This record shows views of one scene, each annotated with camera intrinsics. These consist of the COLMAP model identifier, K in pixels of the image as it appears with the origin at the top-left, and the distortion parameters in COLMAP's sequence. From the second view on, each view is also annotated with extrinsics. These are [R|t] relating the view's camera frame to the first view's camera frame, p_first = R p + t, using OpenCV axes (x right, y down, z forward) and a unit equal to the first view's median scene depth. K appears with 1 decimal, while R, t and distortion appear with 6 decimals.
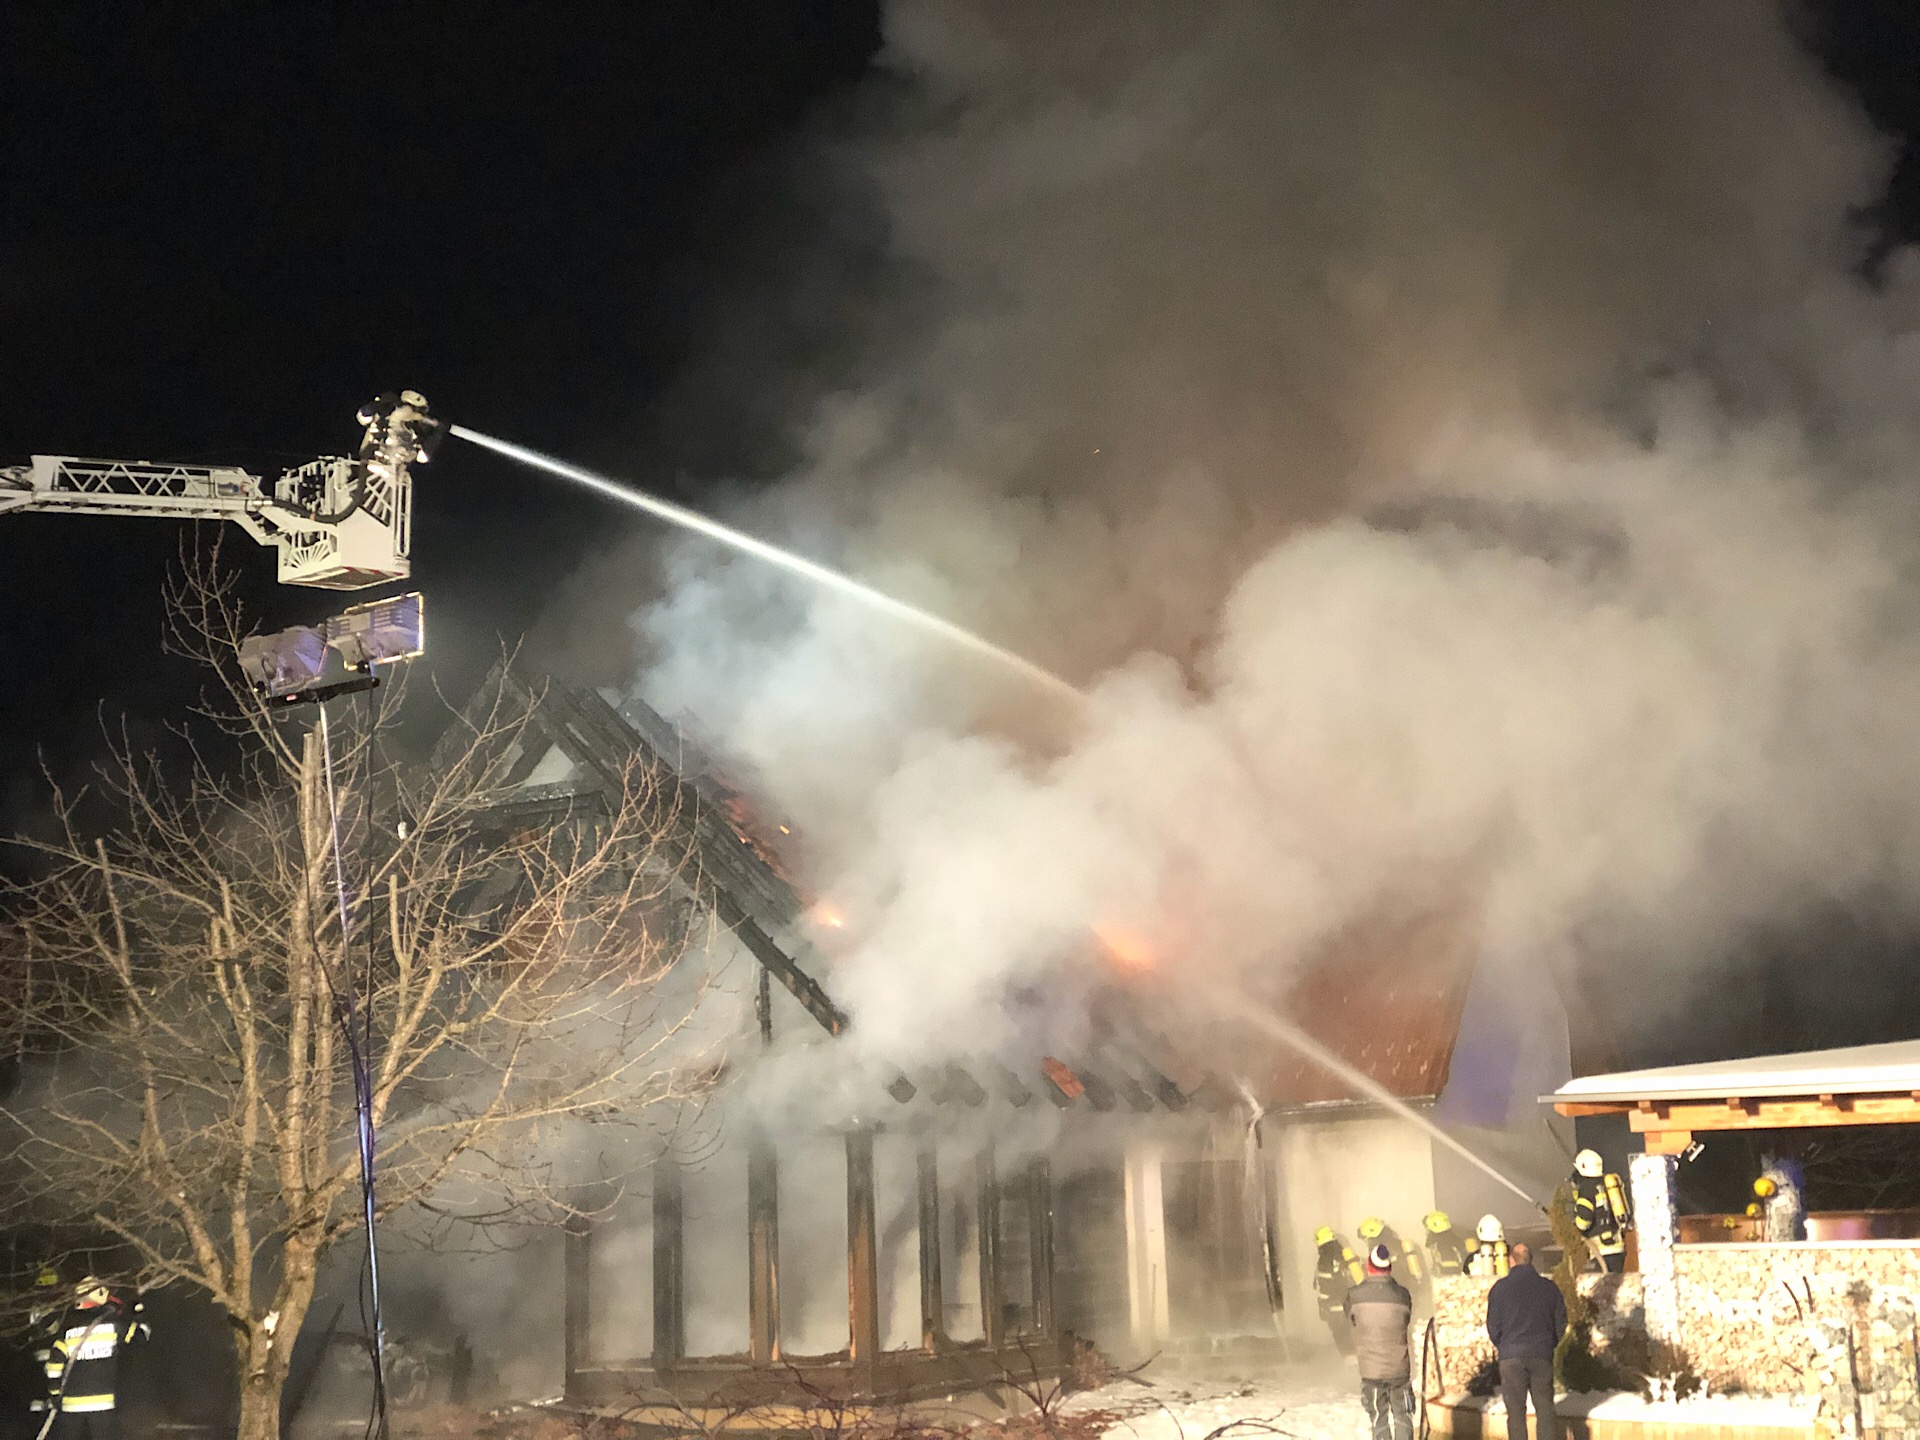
lens RADIAL K [[2914.5, 0, 997.5], [0, 2914.5, 663.0], [0, 0, 1]] dist [0.165280, -0.579168]
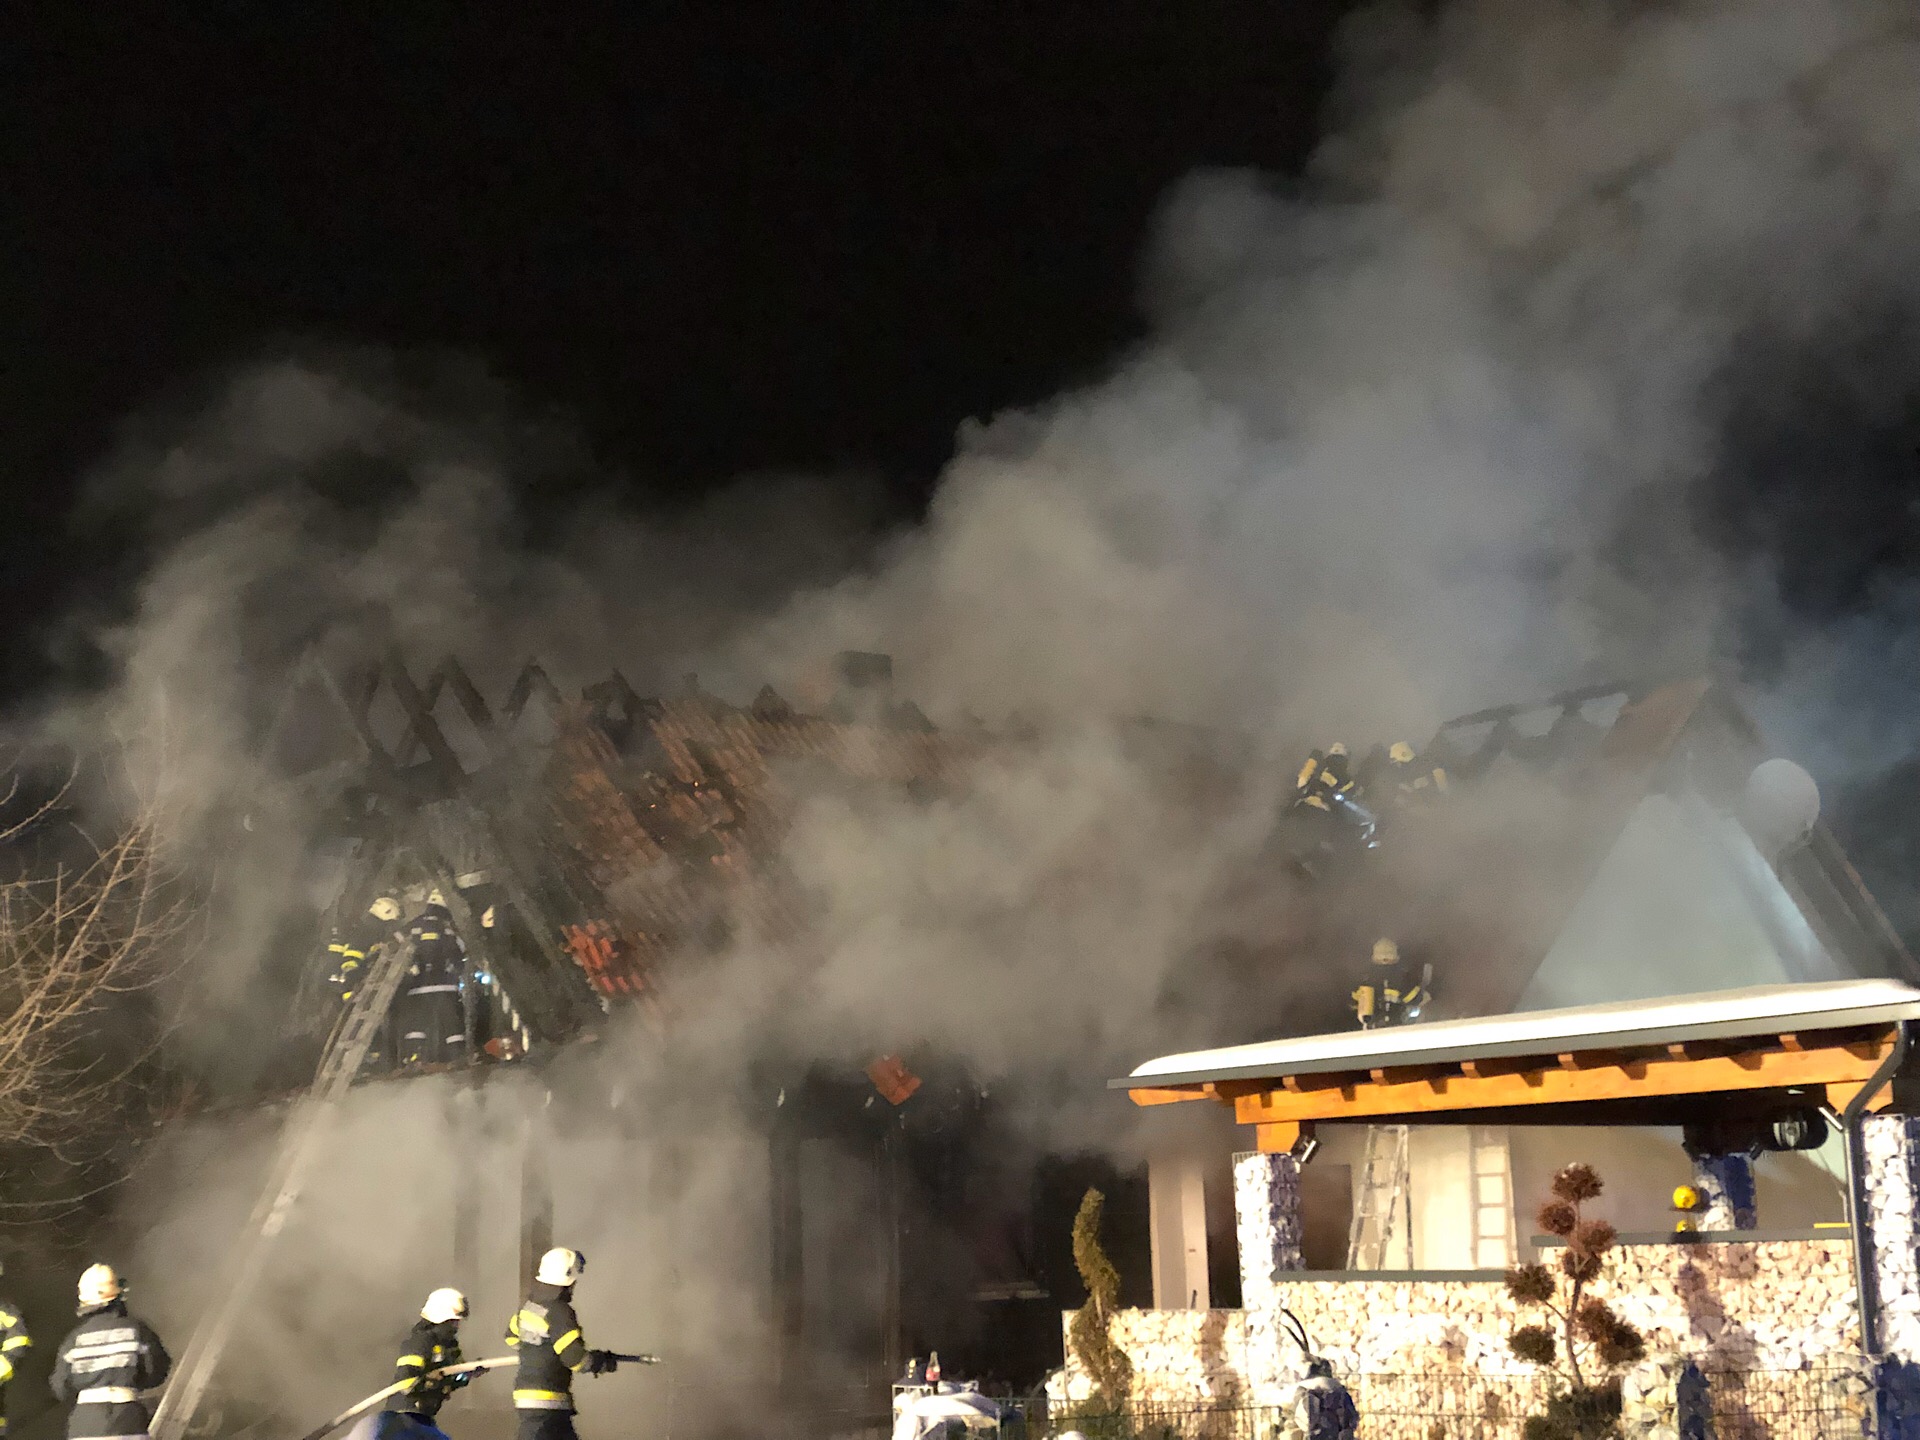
lens RADIAL K [[2922.9, 0, 997.3], [0, 2922.9, 685.1], [0, 0, 1]] dist [0.137985, -0.436144]
pose [[0.926885, -0.063985, -0.369852, 0.447758], [0.065434, 0.997819, -0.008641, 0.049343], [0.369598, -0.016192, 0.929051, 0.277729]]
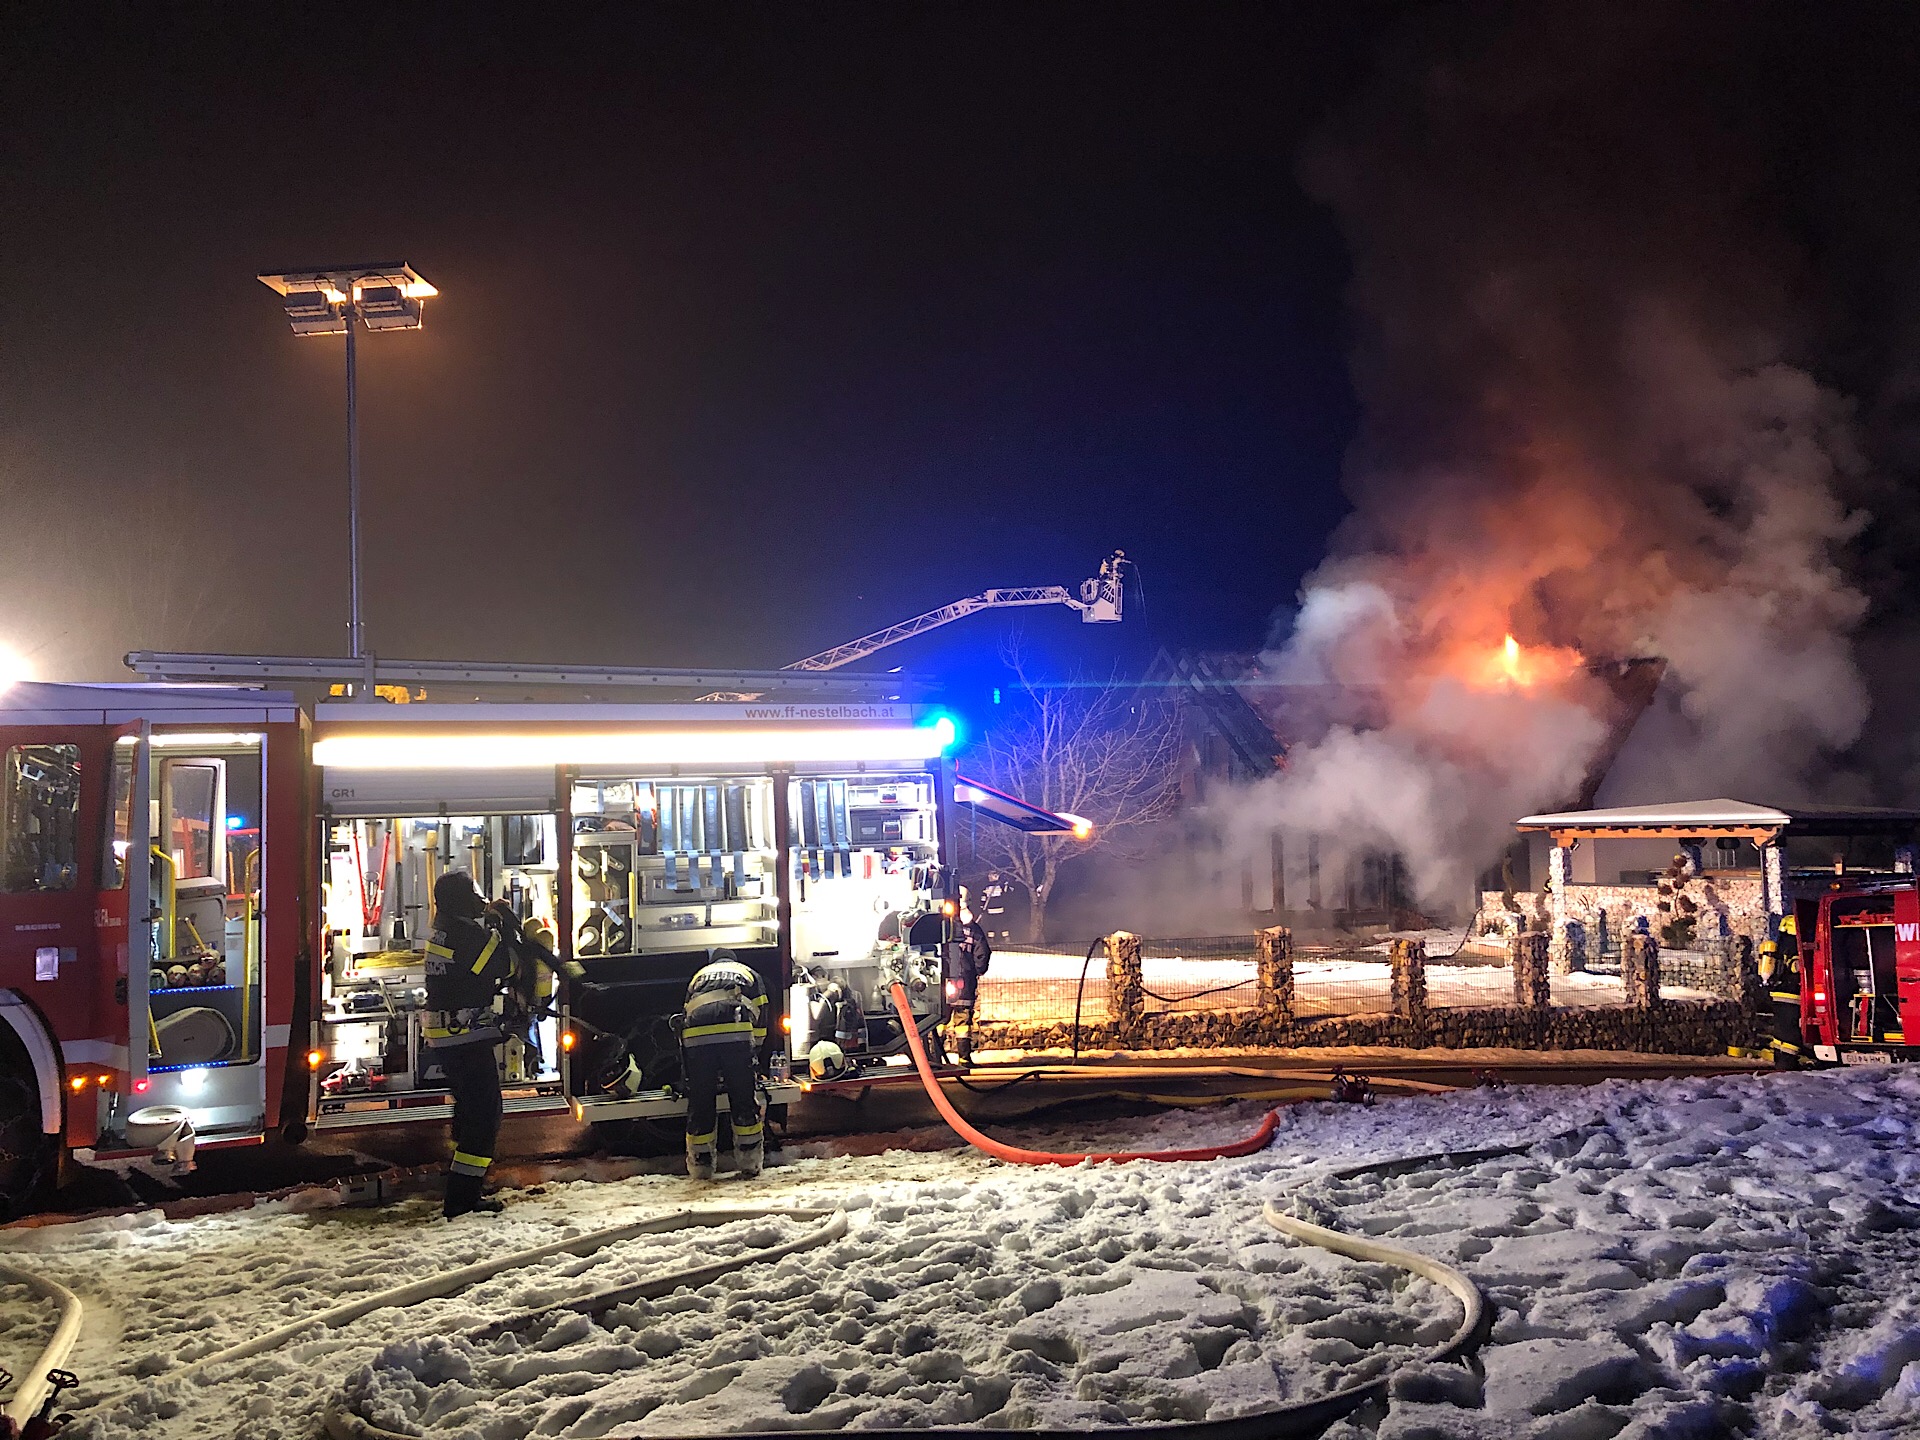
lens RADIAL K [[1542.0, 0, 929.3], [0, 1542.0, 684.1], [0, 0, 1]] dist [-0.019957, 0.010559]
pose [[0.864119, -0.021537, -0.502826, 0.421102], [0.067150, 0.995085, 0.072776, -0.101231], [0.498788, -0.096652, 0.861318, -0.375370]]
